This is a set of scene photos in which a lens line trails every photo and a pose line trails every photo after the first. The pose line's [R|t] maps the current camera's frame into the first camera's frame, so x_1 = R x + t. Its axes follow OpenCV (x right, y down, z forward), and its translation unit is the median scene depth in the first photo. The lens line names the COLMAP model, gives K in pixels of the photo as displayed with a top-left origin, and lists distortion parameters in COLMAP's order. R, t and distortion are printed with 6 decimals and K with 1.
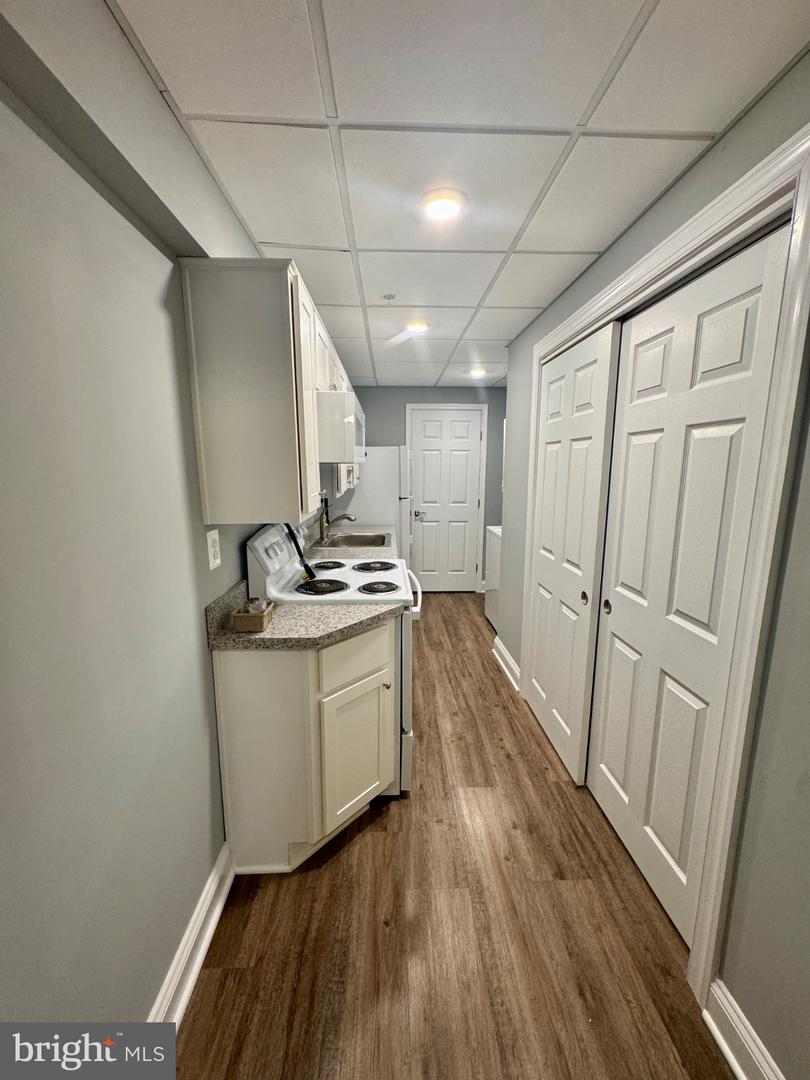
lens RADIAL K [[435.5, 0, 406.0], [0, 435.5, 542.0], [0, 0, 1]] dist [-0.004790, 0.000059]
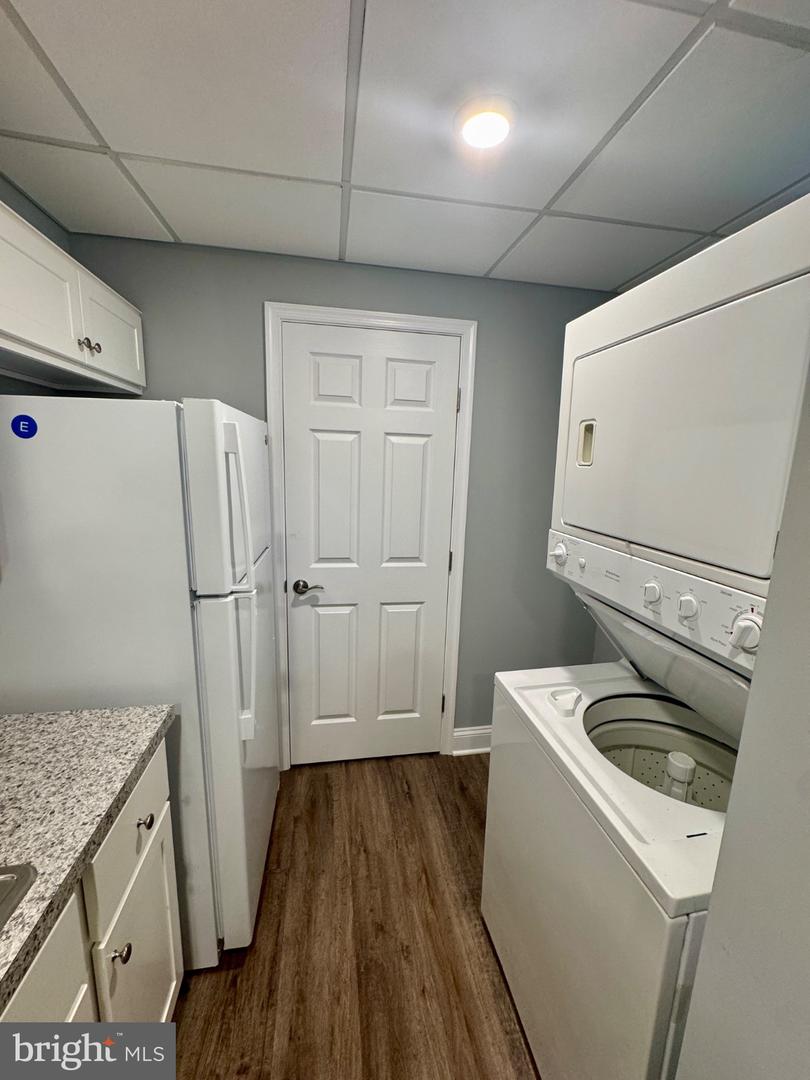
lens RADIAL K [[435.5, 0, 403.7], [0, 435.5, 539.6], [0, 0, 1]] dist [-0.004790, 0.000059]
pose [[0.990446, 0.003036, 0.137871, 0.064973], [-0.003404, 0.999991, 0.002431, -0.113725], [-0.137862, -0.002877, 0.990447, 0.600867]]
